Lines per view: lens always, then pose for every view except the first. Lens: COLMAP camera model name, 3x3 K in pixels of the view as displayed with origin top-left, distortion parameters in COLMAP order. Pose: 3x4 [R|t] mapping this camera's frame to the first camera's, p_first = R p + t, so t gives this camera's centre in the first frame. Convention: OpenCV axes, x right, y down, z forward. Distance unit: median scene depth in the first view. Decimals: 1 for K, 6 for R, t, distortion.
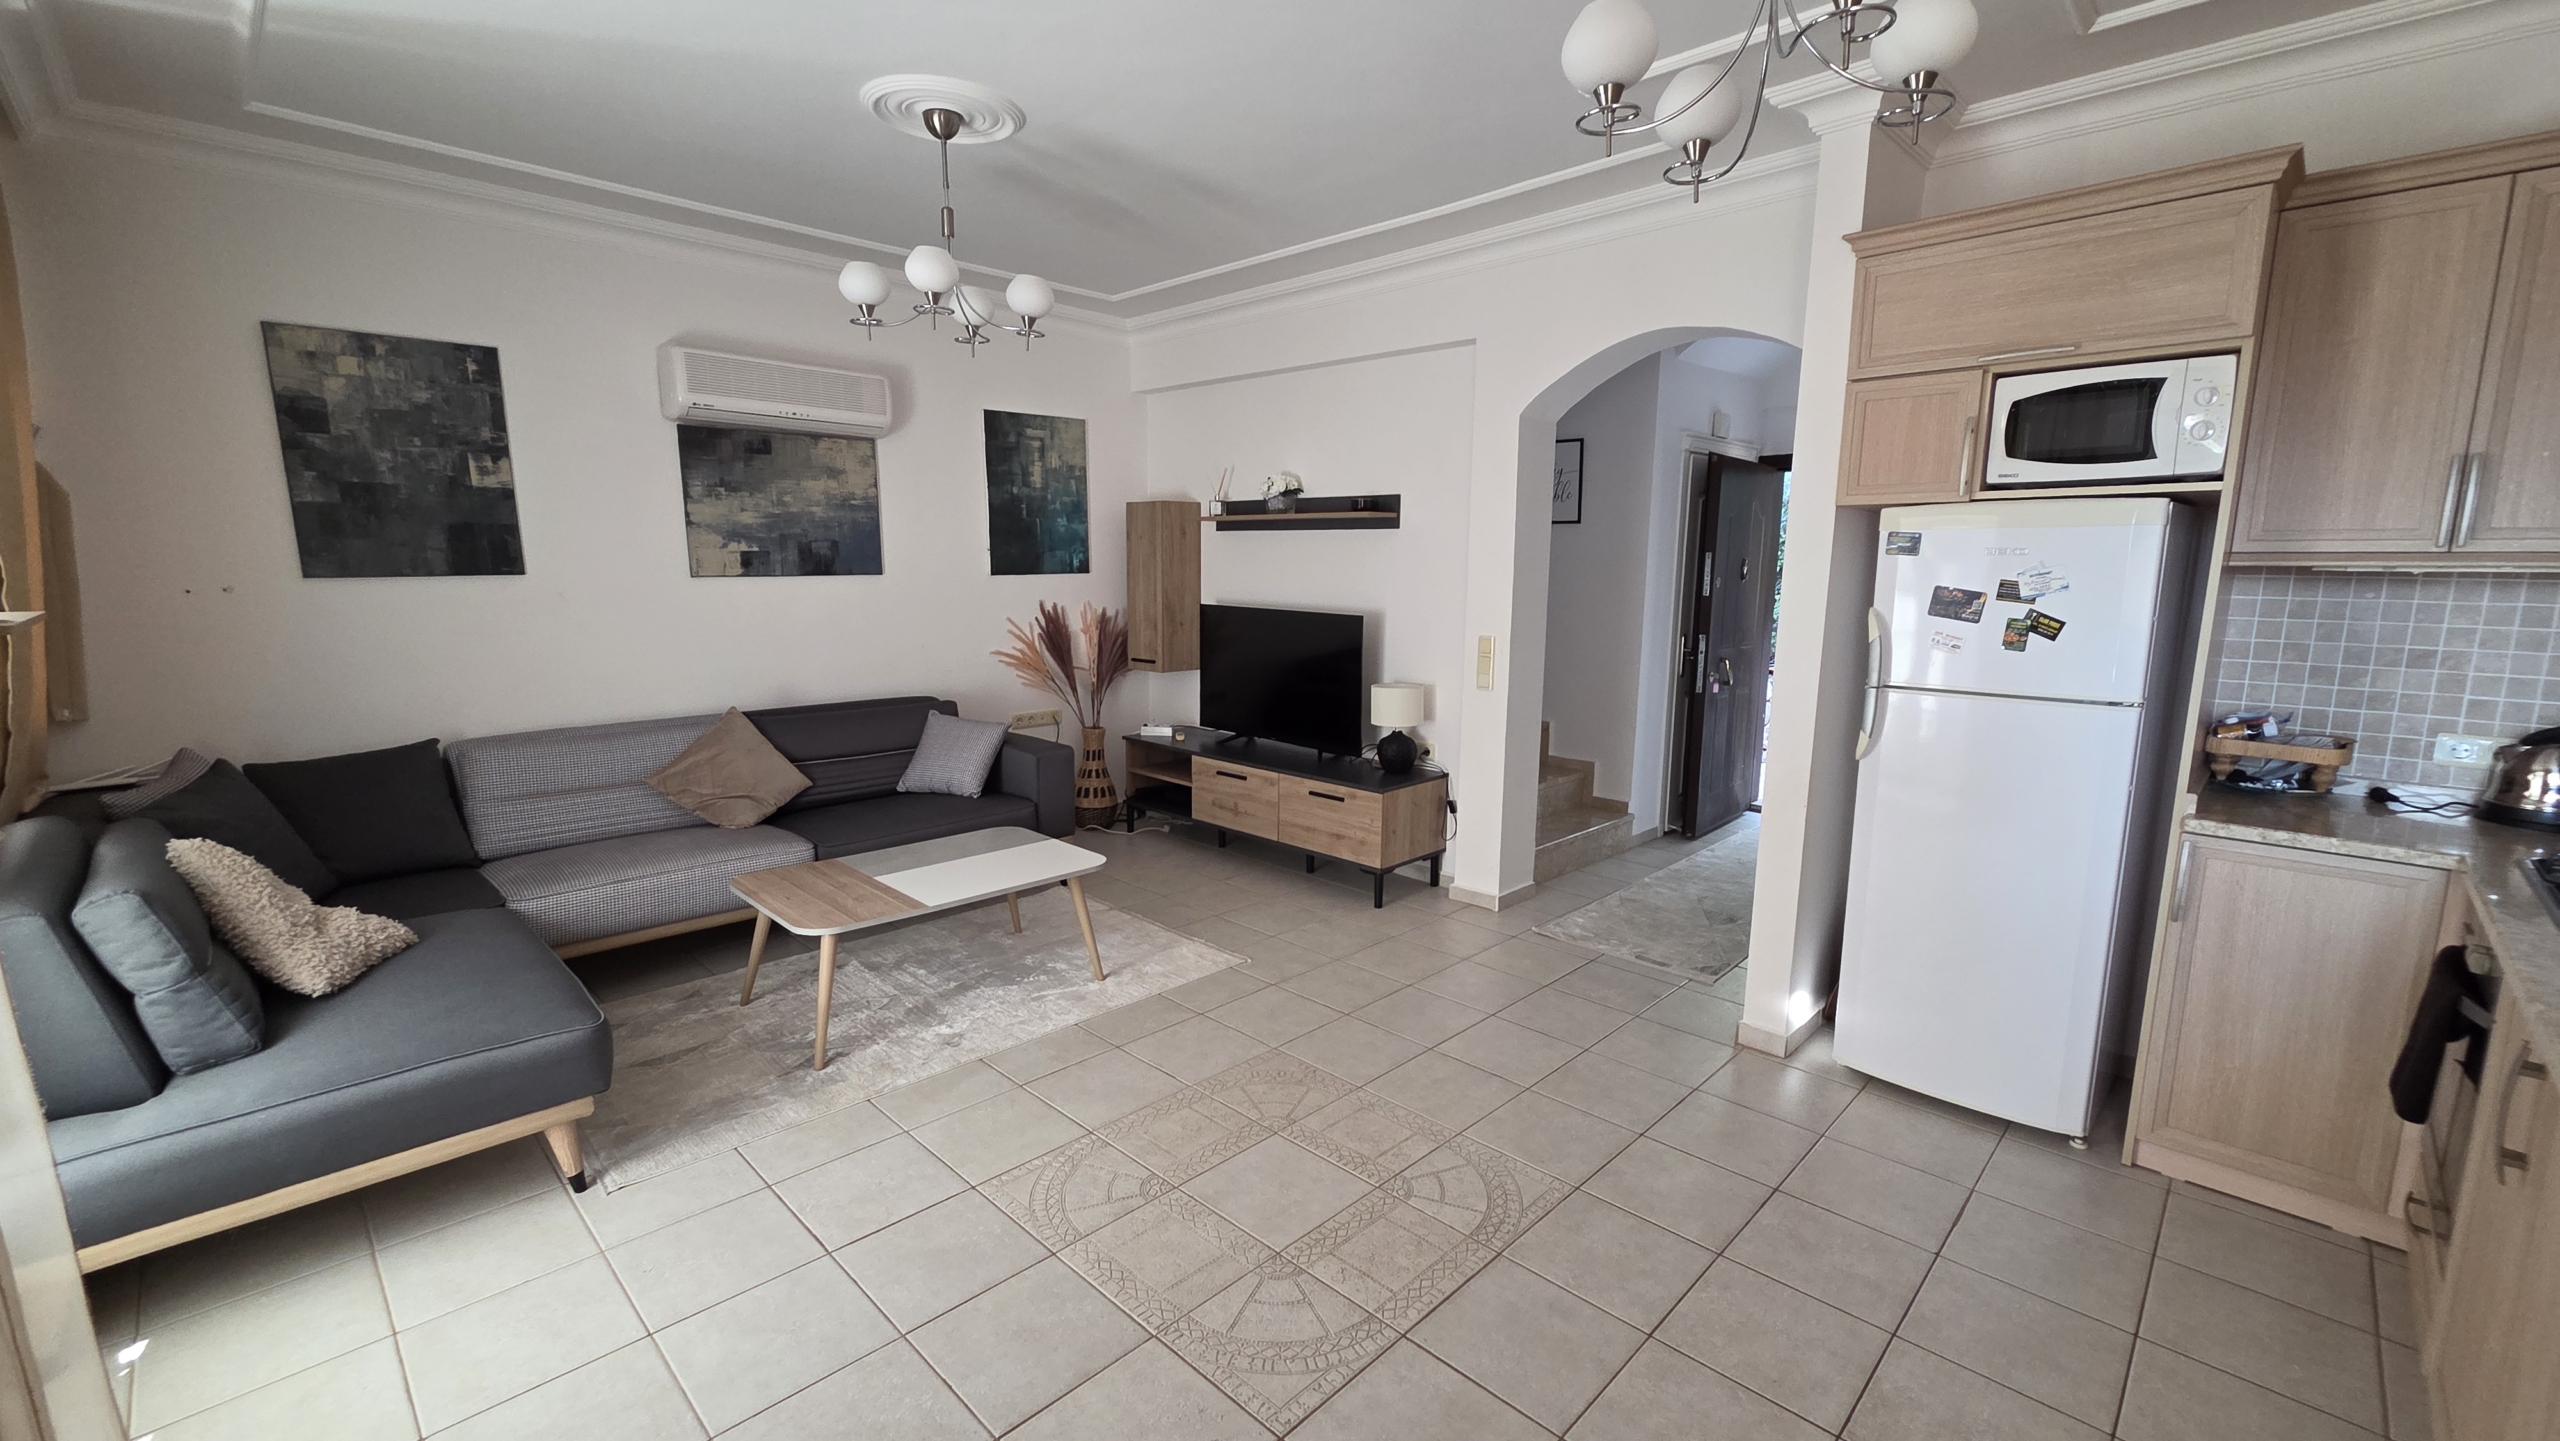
lens RADIAL K [[1051.8, 0, 1285.7], [0, 1051.8, 726.8], [0, 0, 1]] dist [0.001496, 0.000835]
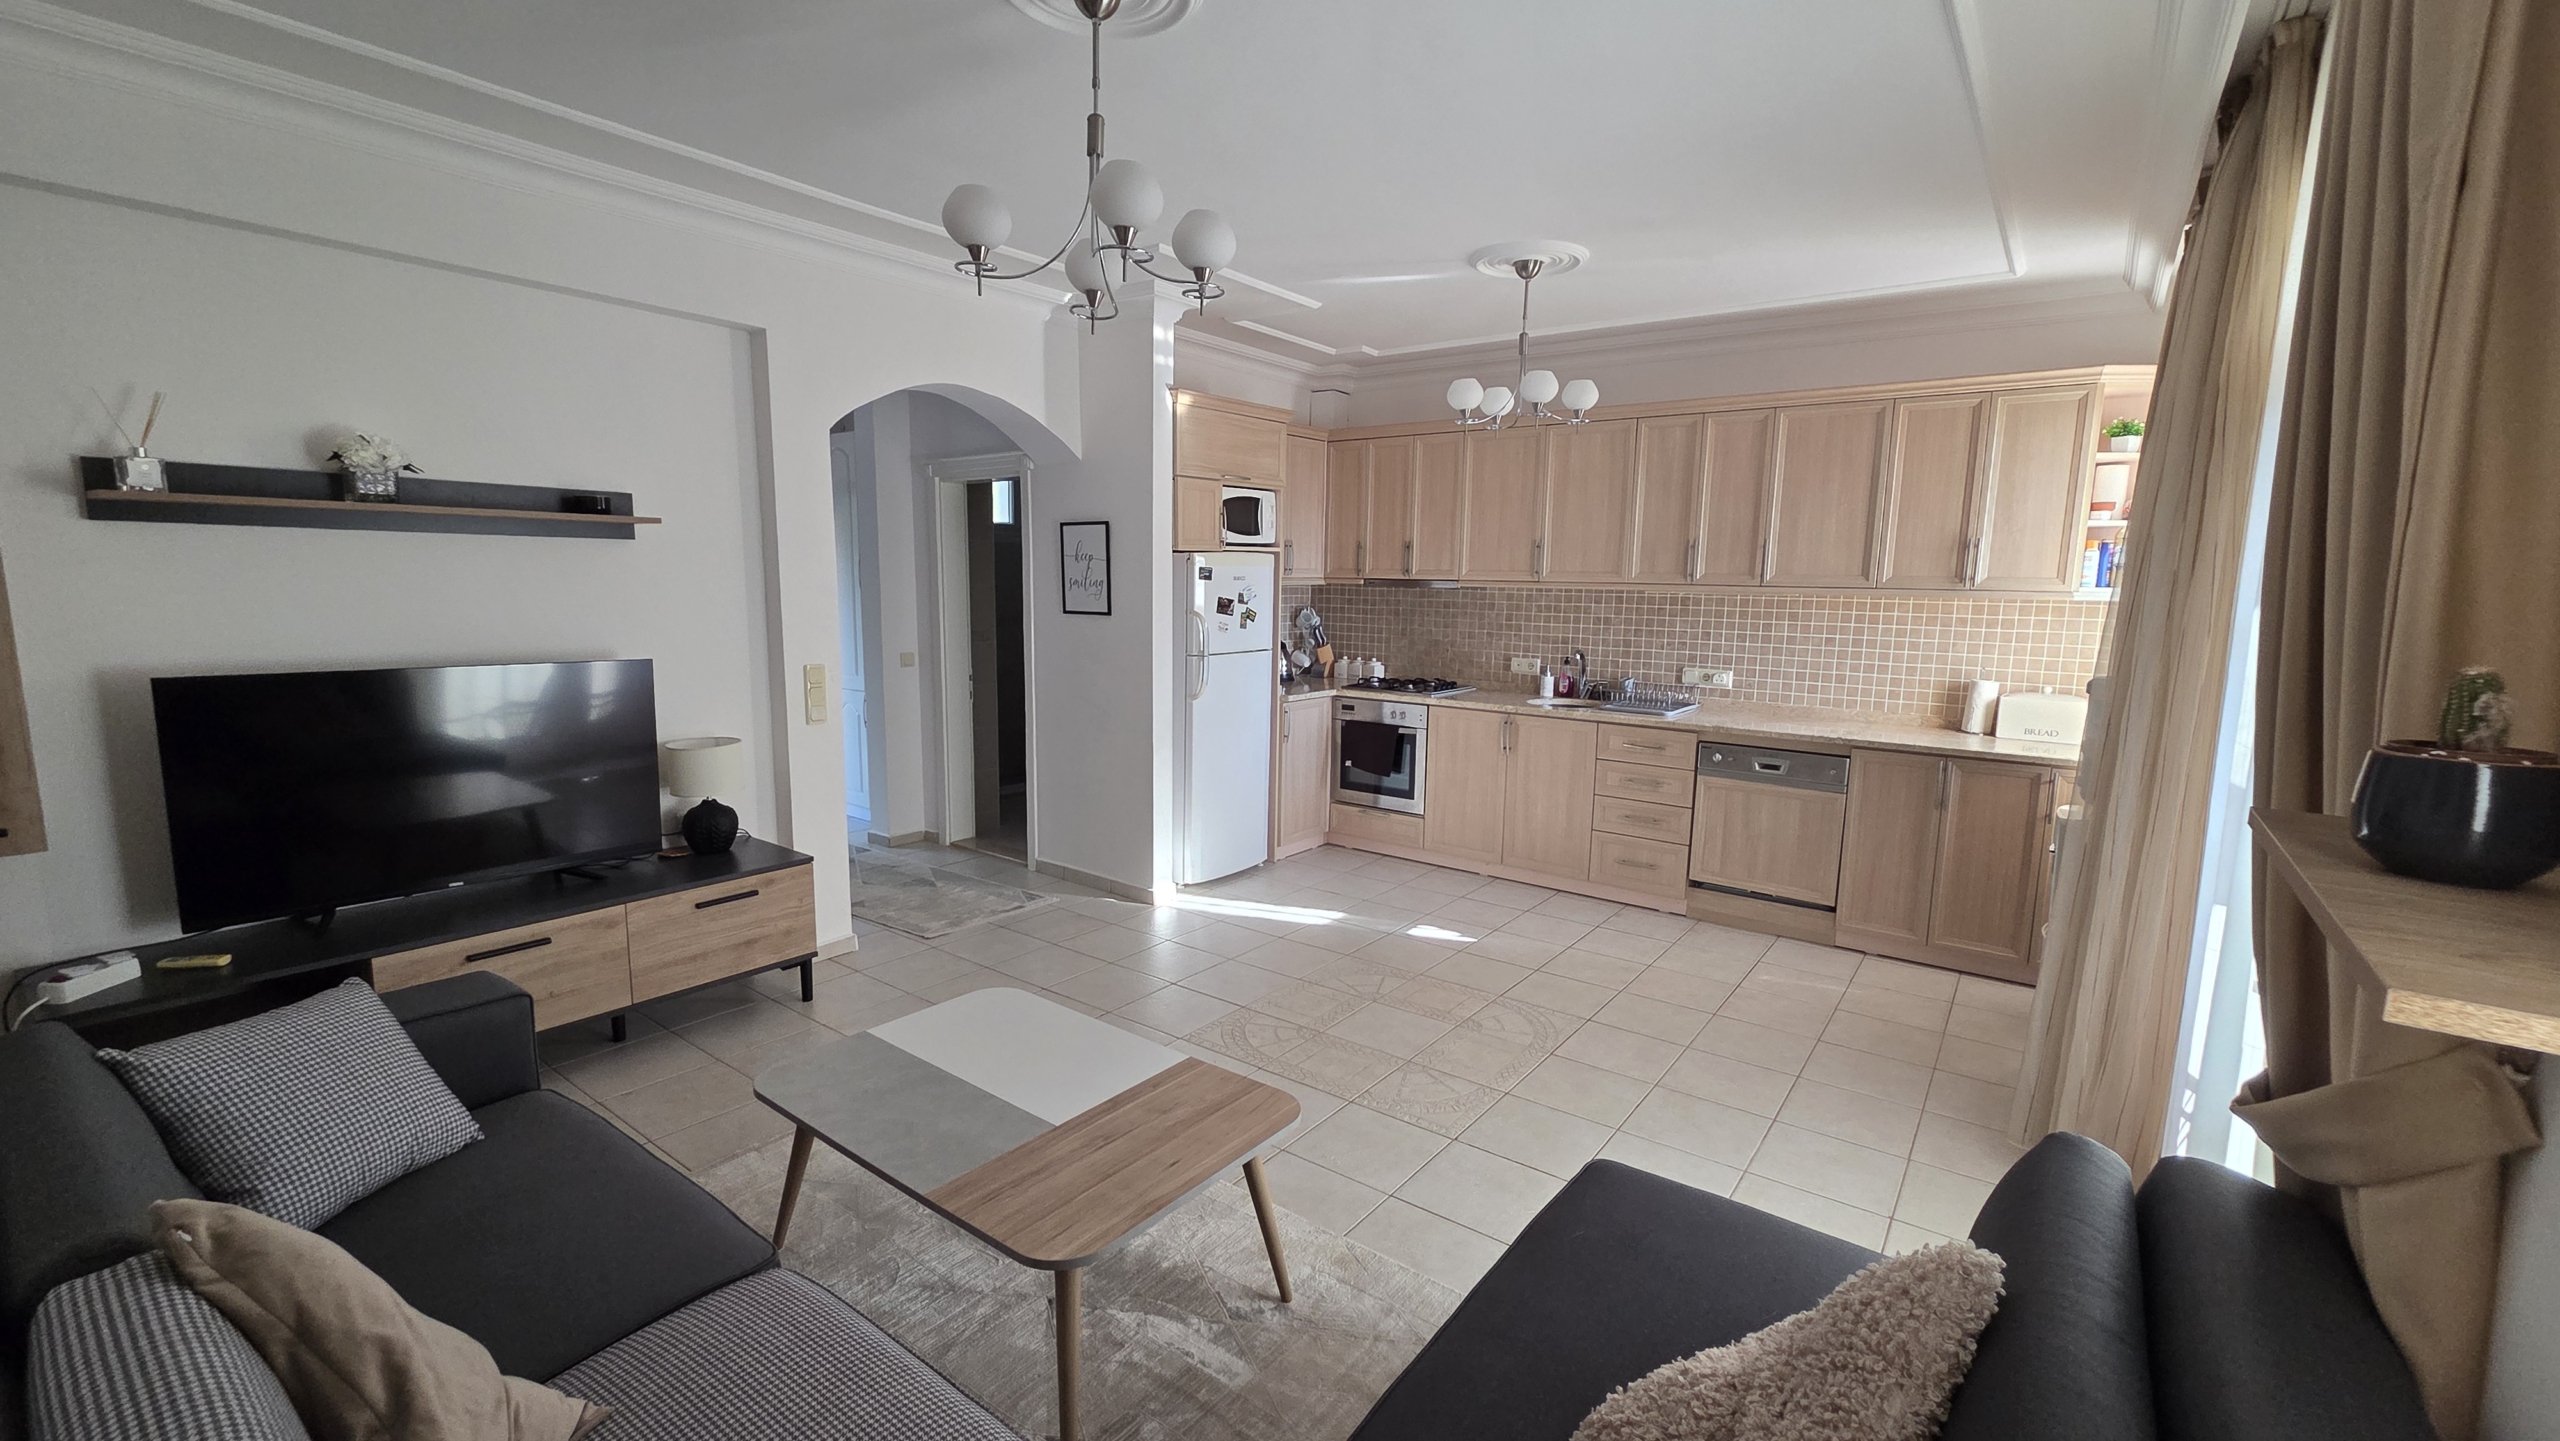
lens RADIAL K [[1051.8, 0, 1289.1], [0, 1051.8, 726.0], [0, 0, 1]] dist [0.001496, 0.000835]
pose [[-0.134723, -0.154840, 0.978710, -0.767469], [0.138333, 0.975104, 0.173312, -0.135668], [-0.981180, 0.158738, -0.109950, 0.705482]]
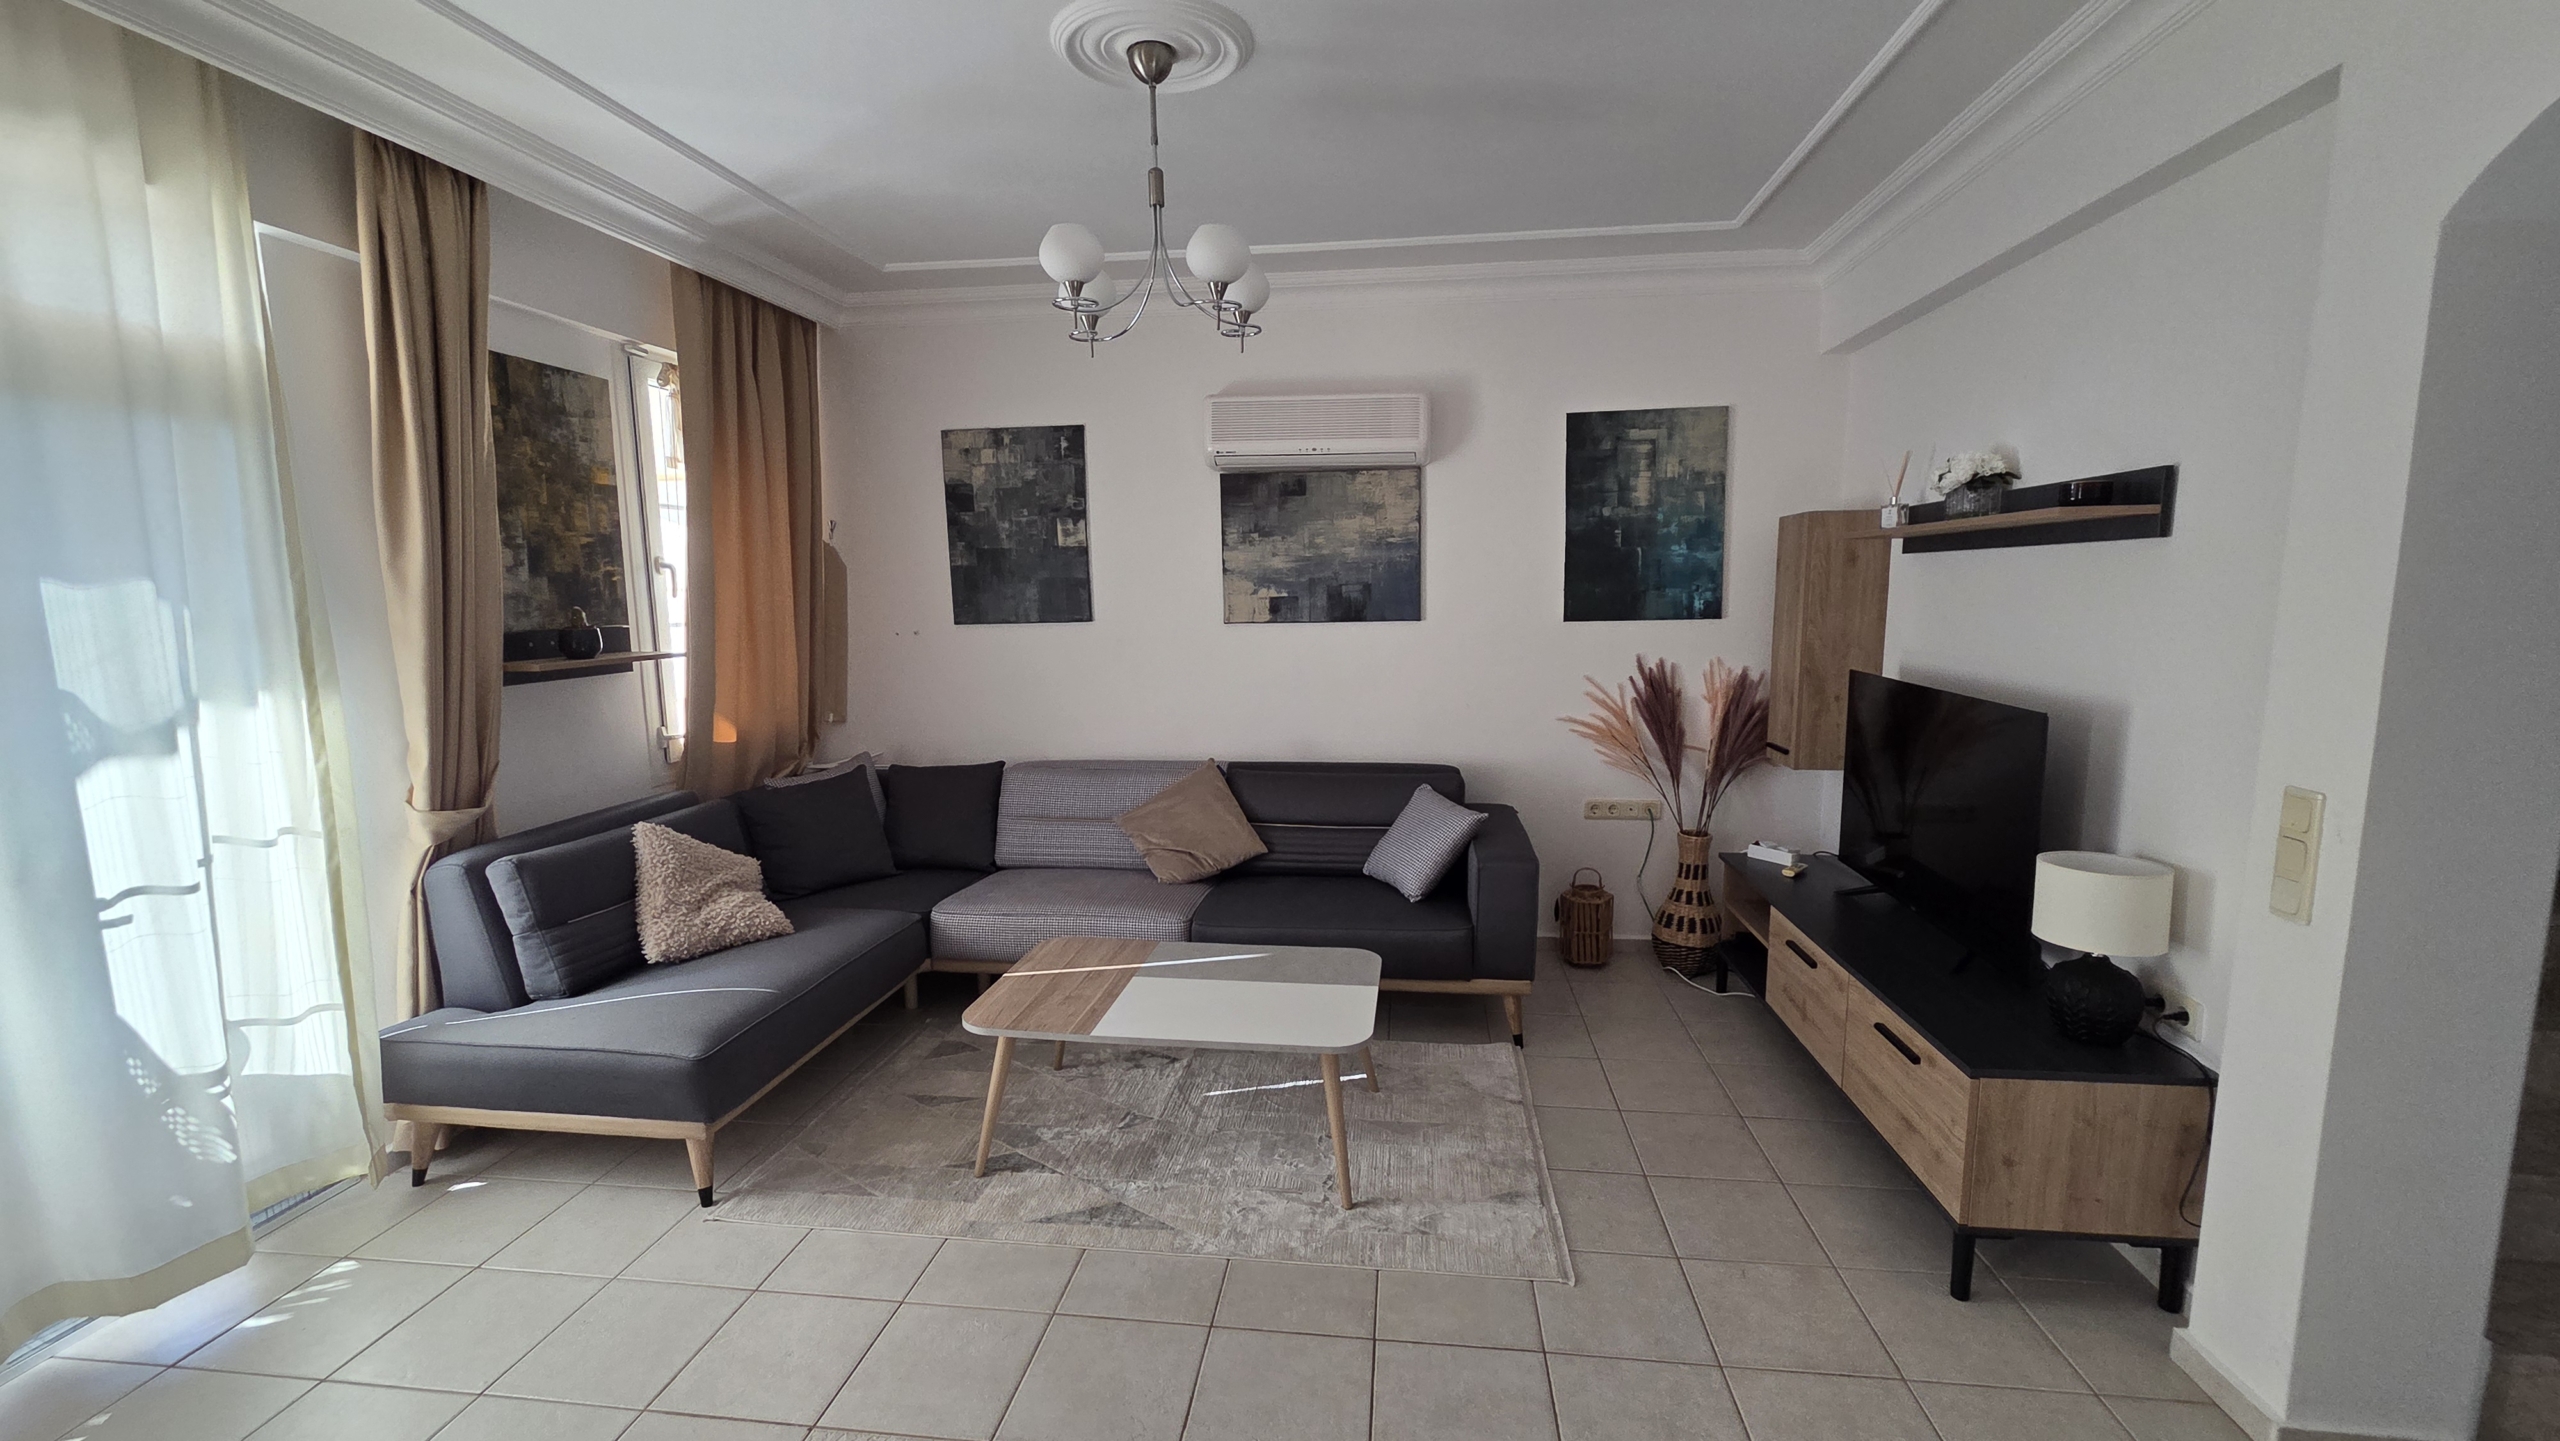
lens RADIAL K [[1051.8, 0, 1280.4], [0, 1051.8, 724.5], [0, 0, 1]] dist [0.001496, 0.000835]
pose [[0.600081, 0.088264, -0.795055, 0.276469], [-0.111274, 0.993442, 0.026302, -0.078341], [0.792162, 0.072685, 0.605967, 0.436189]]
